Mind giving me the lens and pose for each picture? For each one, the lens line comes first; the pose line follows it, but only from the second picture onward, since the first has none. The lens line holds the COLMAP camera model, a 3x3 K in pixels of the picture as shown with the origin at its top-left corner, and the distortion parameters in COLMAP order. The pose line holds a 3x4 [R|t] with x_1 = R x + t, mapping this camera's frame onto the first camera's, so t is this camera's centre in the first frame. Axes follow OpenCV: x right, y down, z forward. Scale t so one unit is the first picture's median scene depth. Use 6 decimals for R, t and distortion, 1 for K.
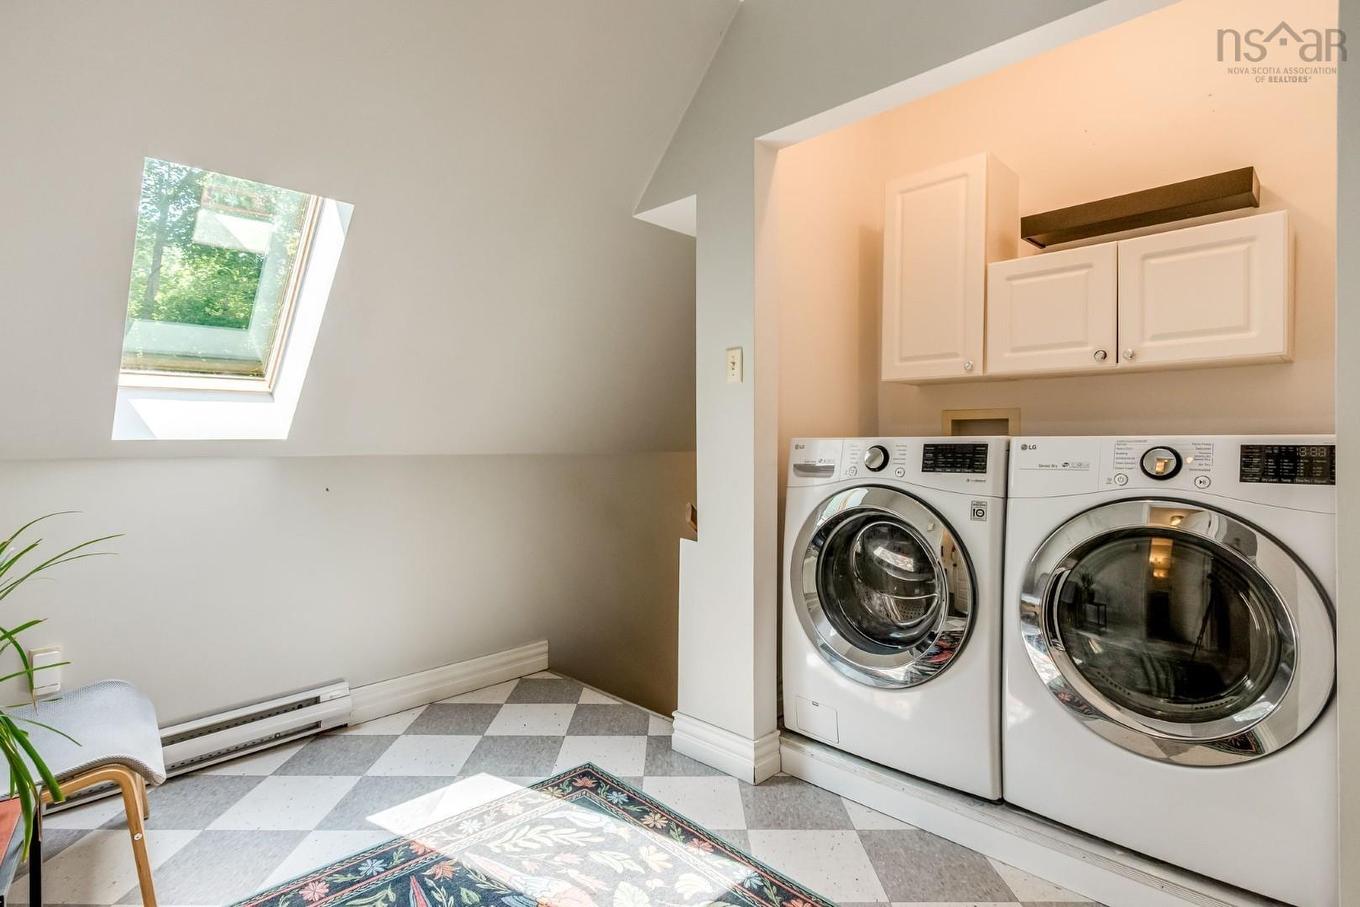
lens RADIAL K [[670.9, 0, 681.5], [0, 670.9, 446.4], [0, 0, 1]] dist [0.000648, 0.000138]
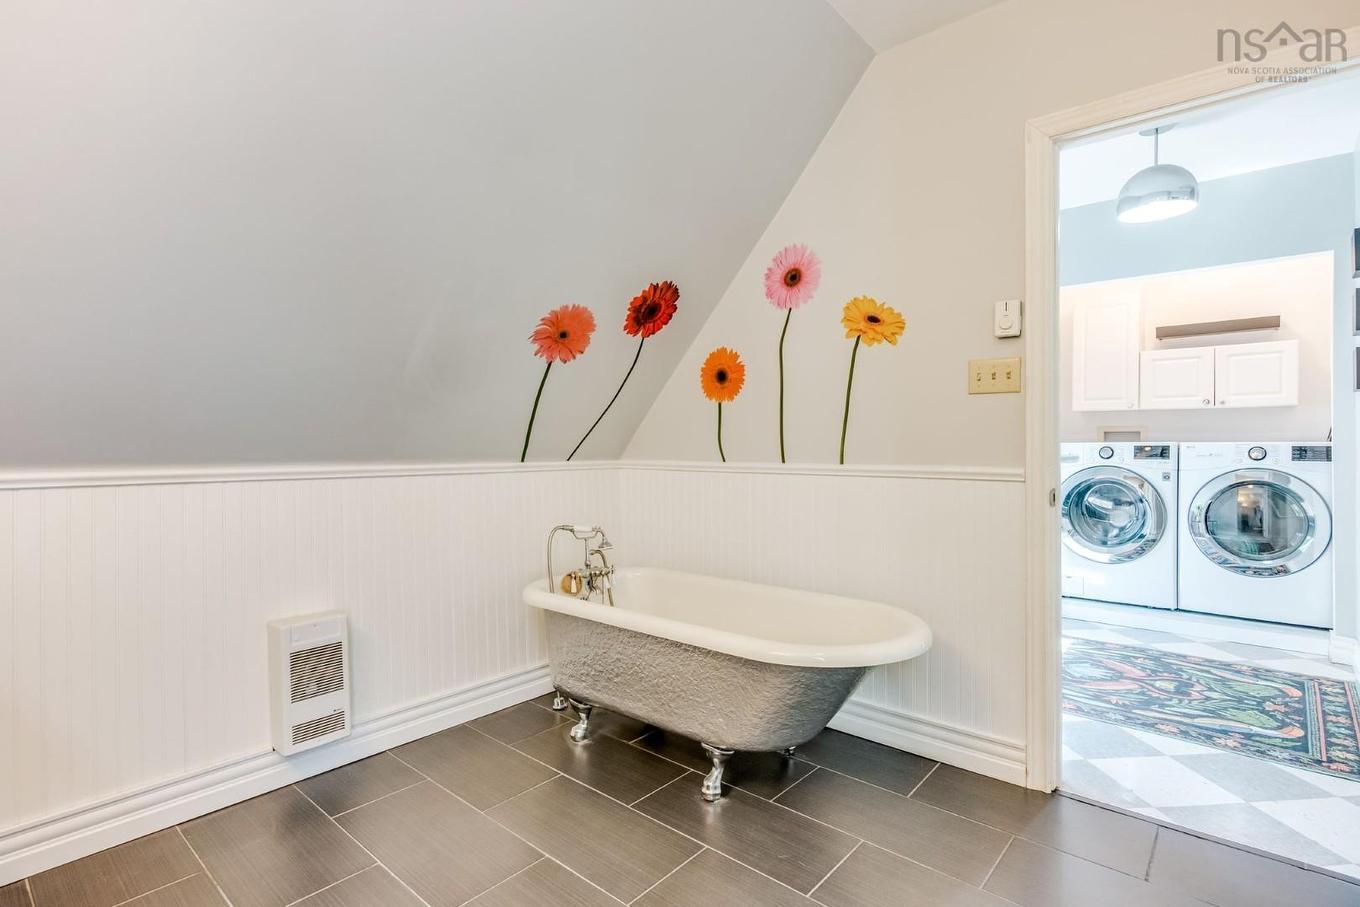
lens RADIAL K [[670.9, 0, 676.3], [0, 670.9, 445.0], [0, 0, 1]] dist [0.000648, 0.000138]
pose [[0.997614, -0.003303, 0.068960, -1.275062], [0.003411, 0.999993, -0.001445, -0.008115], [-0.068955, 0.001677, 0.997618, -1.048128]]
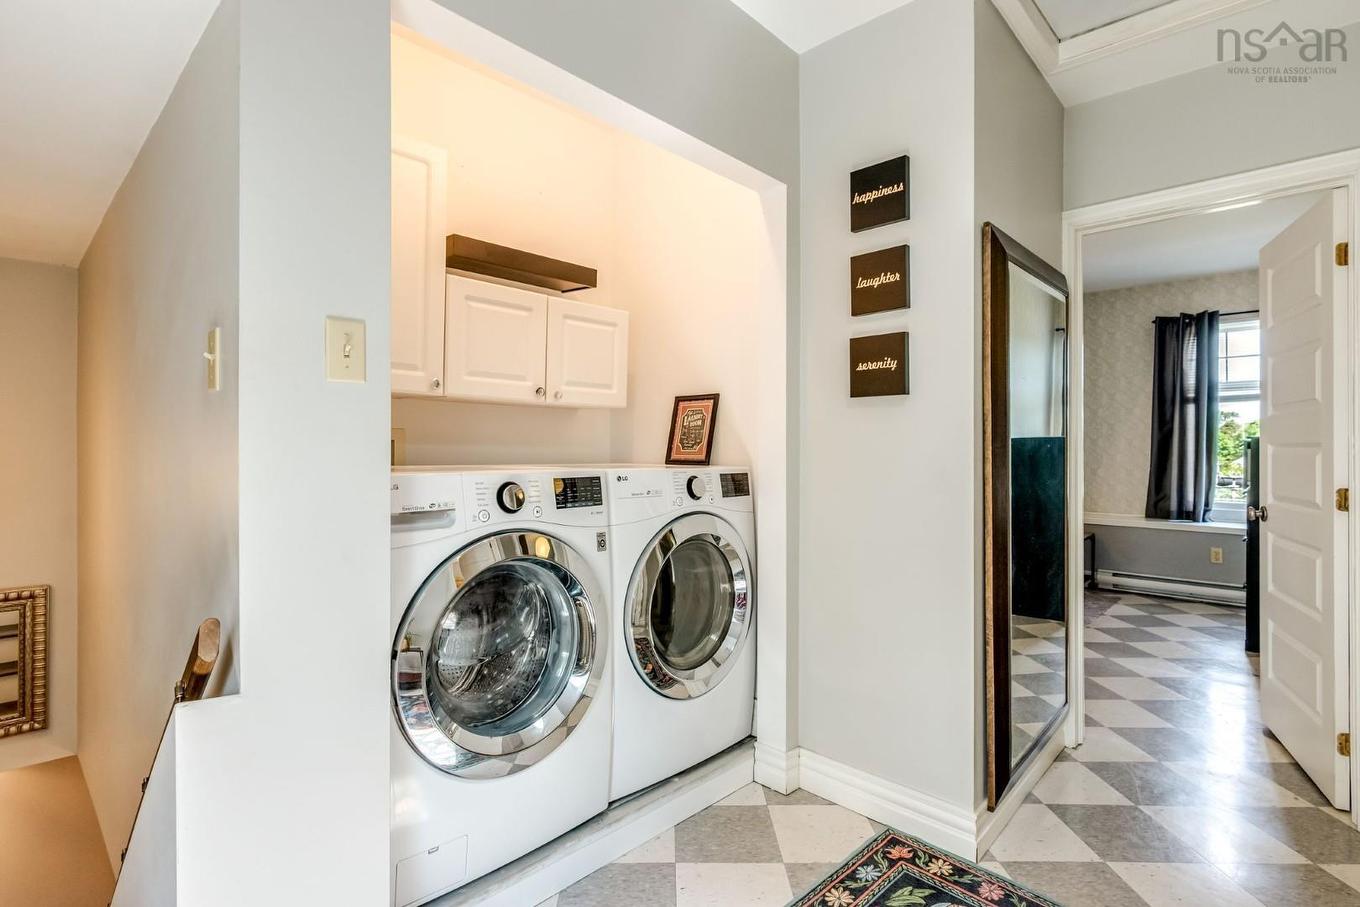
lens RADIAL K [[670.9, 0, 680.7], [0, 670.9, 450.9], [0, 0, 1]] dist [0.000648, 0.000138]
pose [[-0.019410, -0.010048, 0.999761, -0.590172], [-0.009365, 0.999907, 0.009867, -0.055198], [-0.999768, -0.009171, -0.019502, 0.886934]]
